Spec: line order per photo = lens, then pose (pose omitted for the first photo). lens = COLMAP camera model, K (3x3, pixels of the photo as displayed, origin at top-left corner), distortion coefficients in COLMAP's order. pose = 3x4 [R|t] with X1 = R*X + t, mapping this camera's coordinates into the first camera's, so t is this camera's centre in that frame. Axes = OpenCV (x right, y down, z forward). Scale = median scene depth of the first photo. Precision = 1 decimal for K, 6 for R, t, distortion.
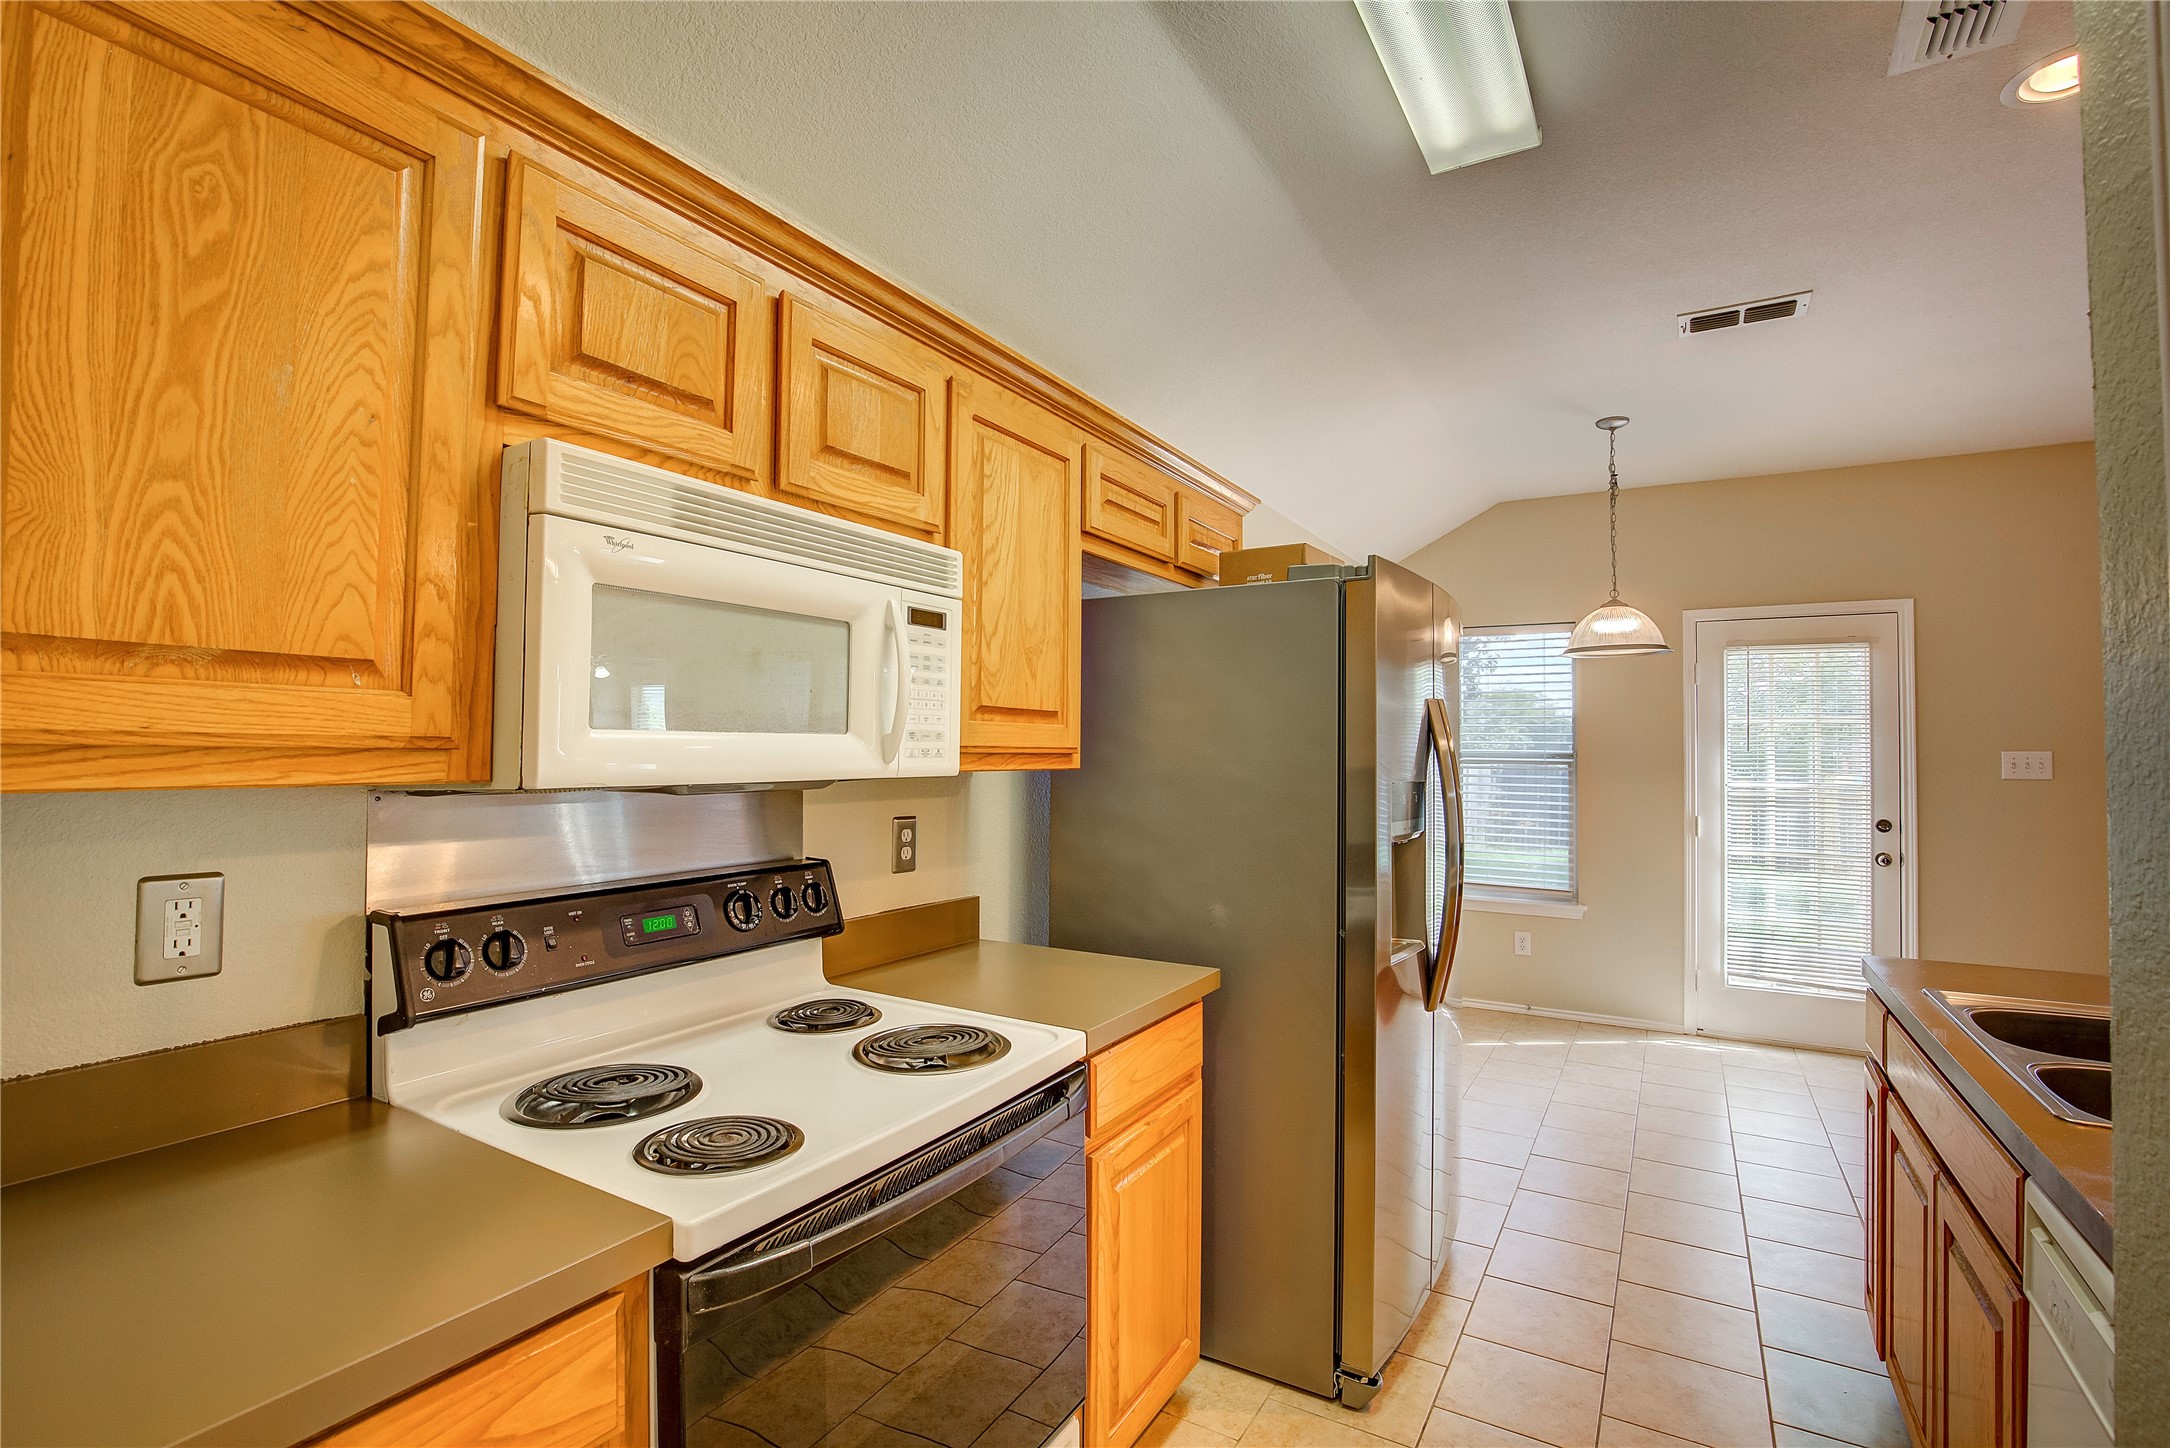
lens RADIAL K [[994.3, 0, 1091.2], [0, 994.3, 712.1], [0, 0, 1]] dist [-0.037712, 0.007564]
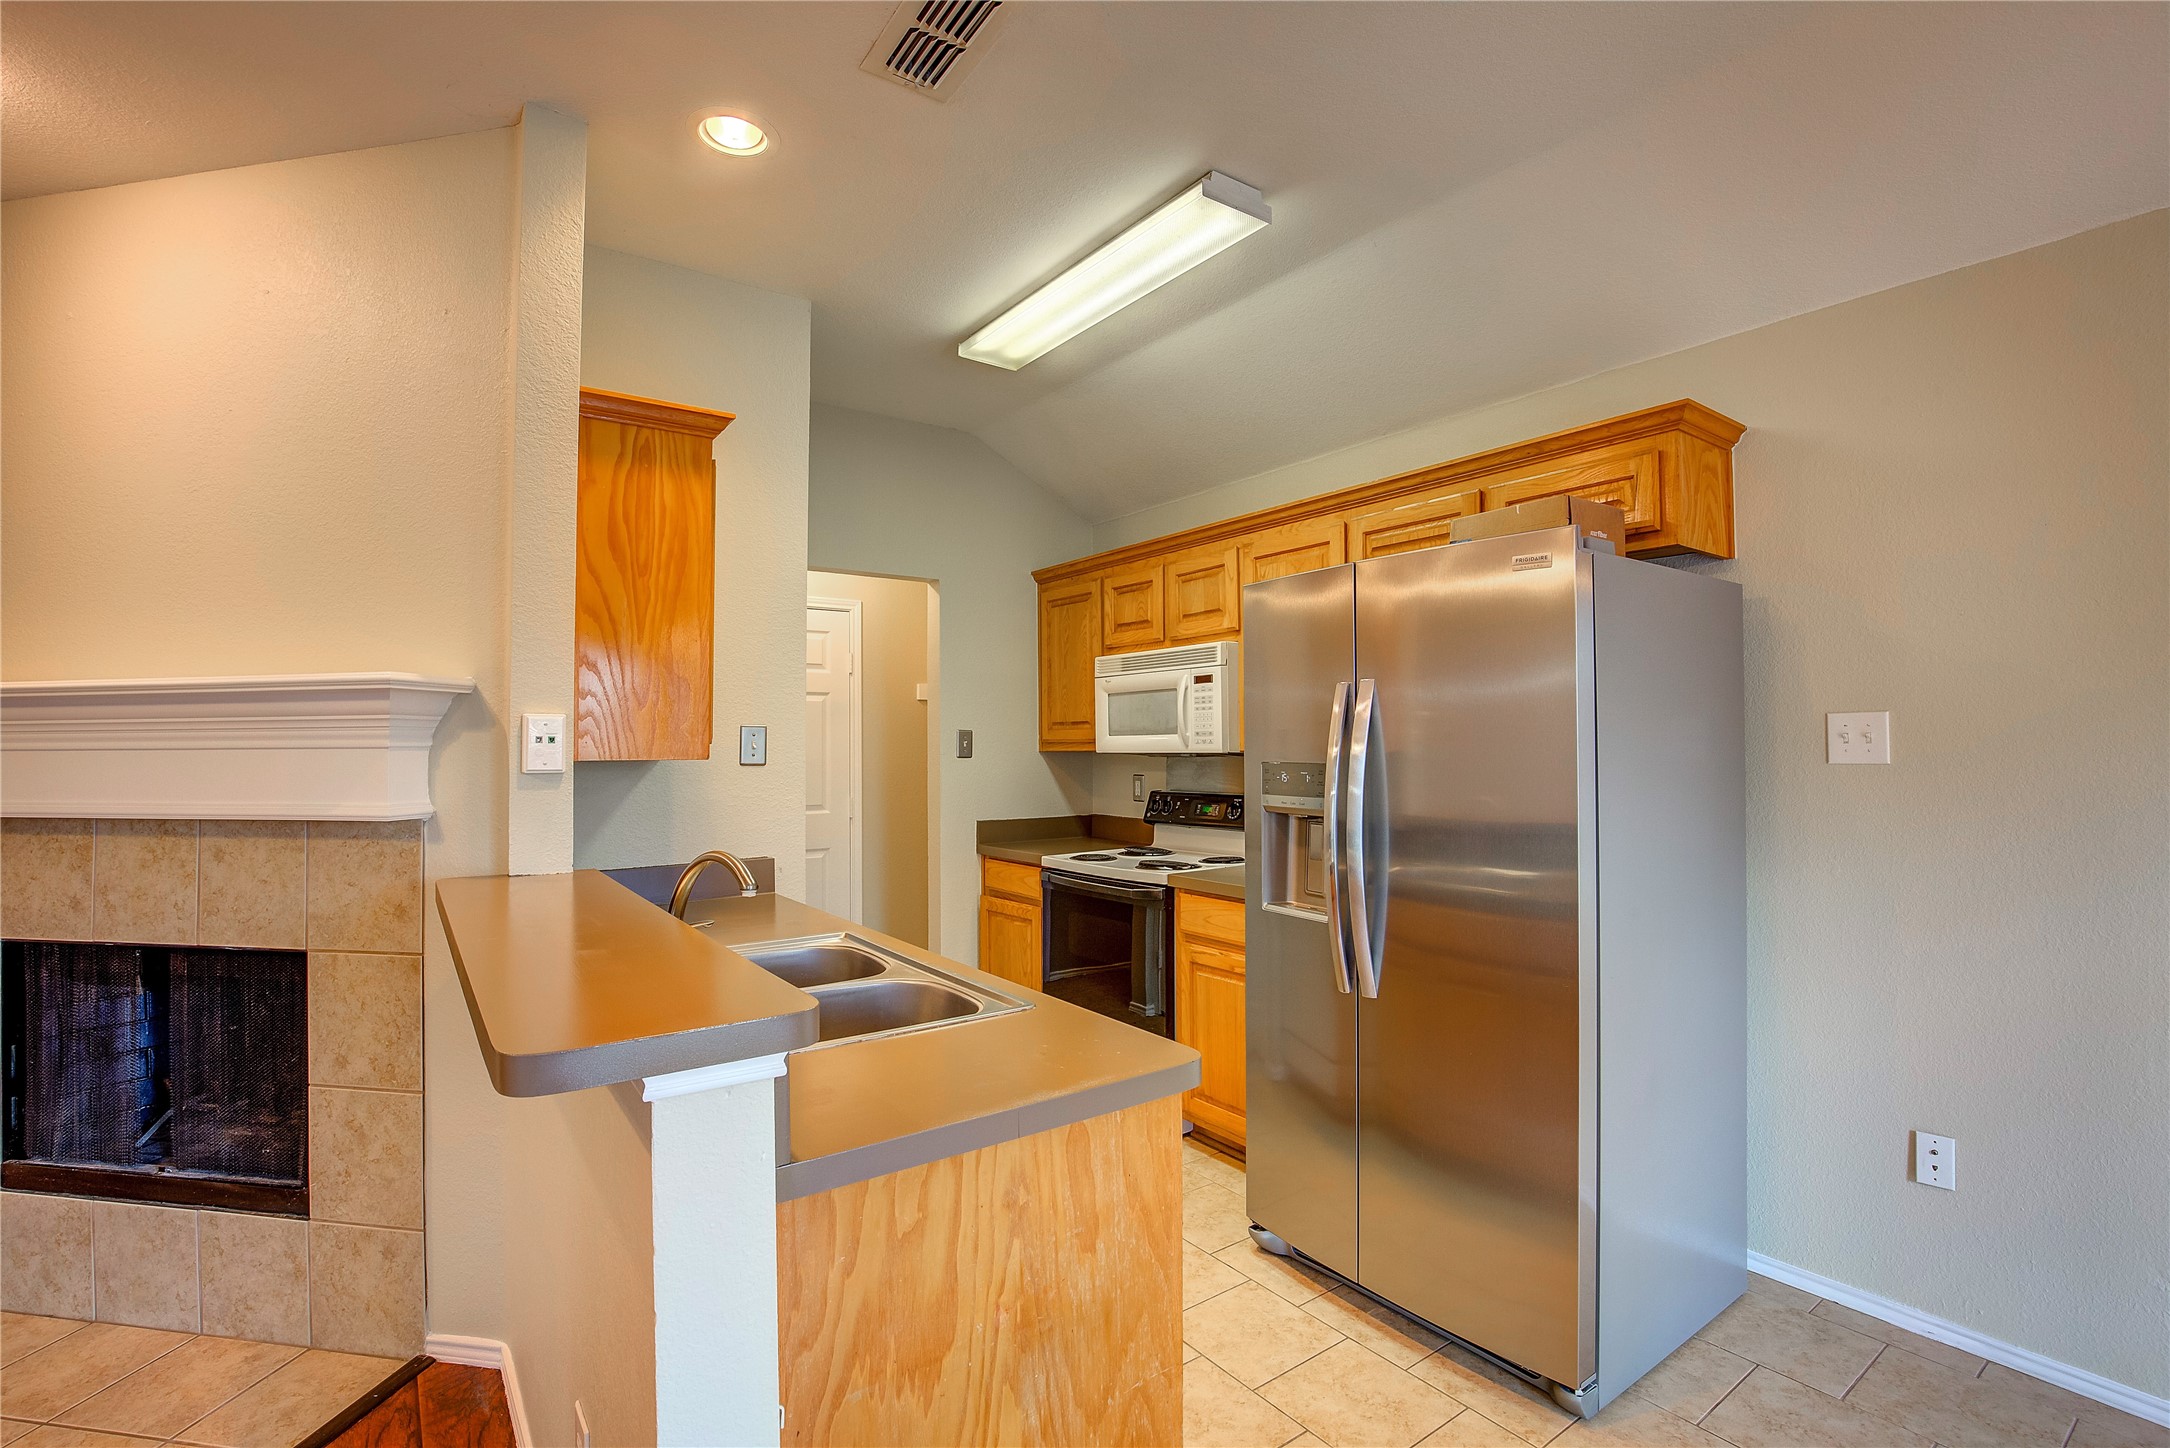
lens RADIAL K [[994.3, 0, 1088.2], [0, 994.3, 724.6], [0, 0, 1]] dist [-0.037712, 0.007564]
pose [[-0.394399, -0.025657, -0.918581, 1.673168], [0.037203, 0.998345, -0.043858, 0.077104], [0.918186, -0.051472, -0.392792, 1.418247]]
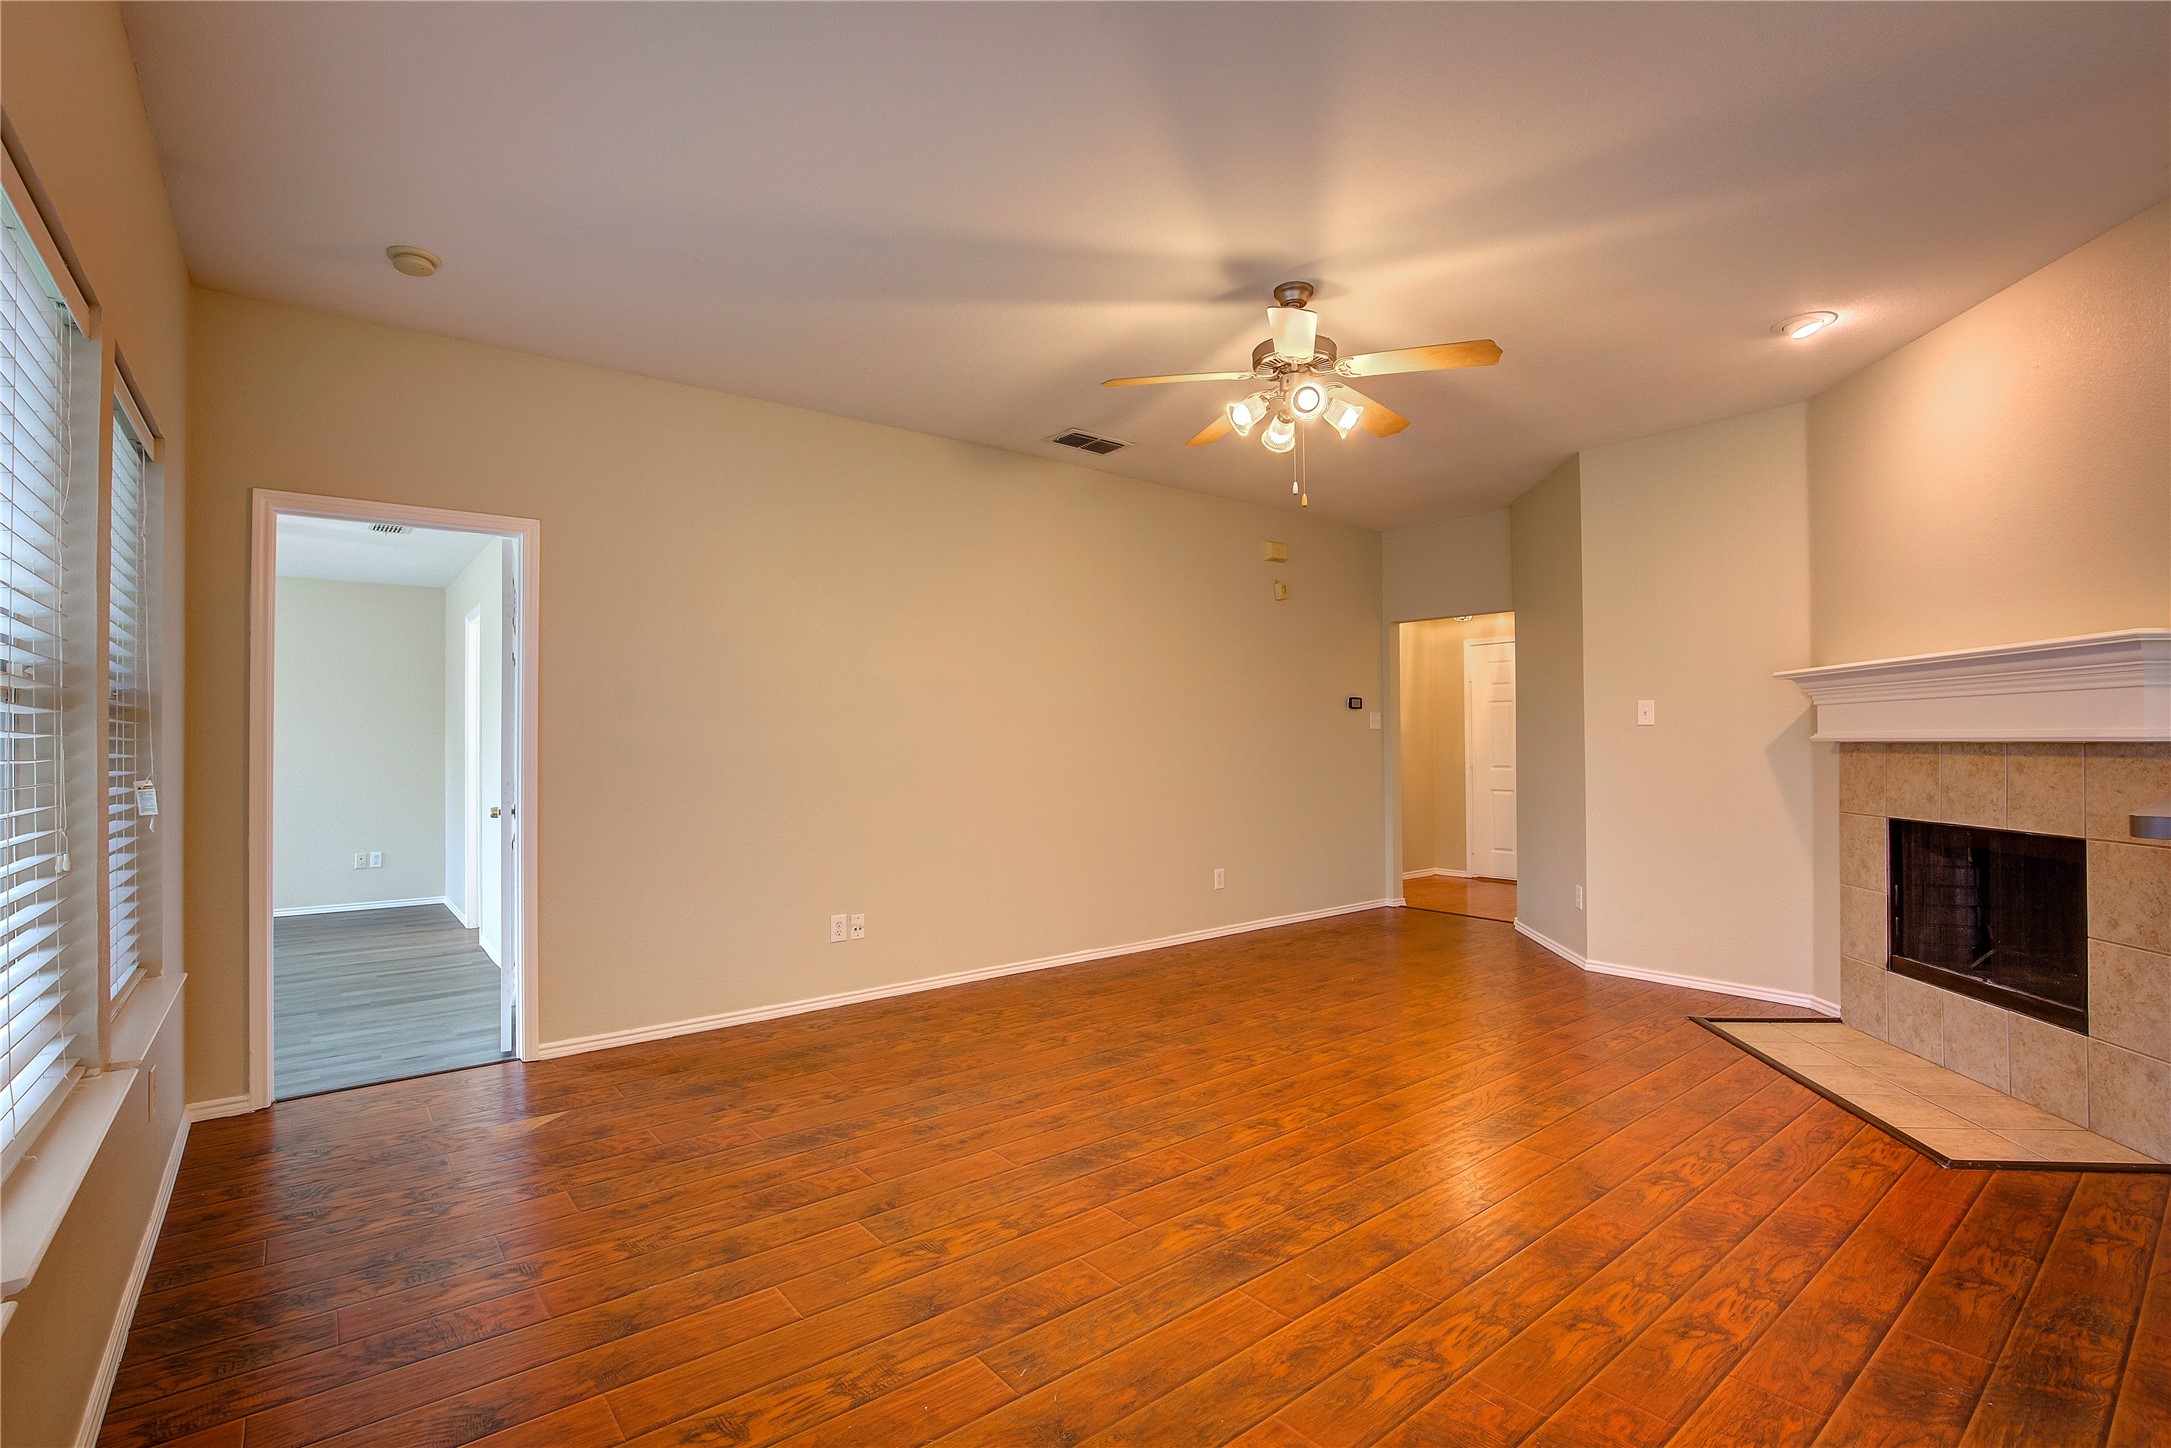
lens RADIAL K [[994.7, 0, 1085.9], [0, 994.7, 724.6], [0, 0, 1]] dist [-0.037712, 0.007564]
pose [[-0.934548, 0.001026, 0.355835, 1.934039], [-0.017121, 0.998708, -0.047845, 0.177997], [-0.355424, -0.050805, -0.933323, 2.148474]]
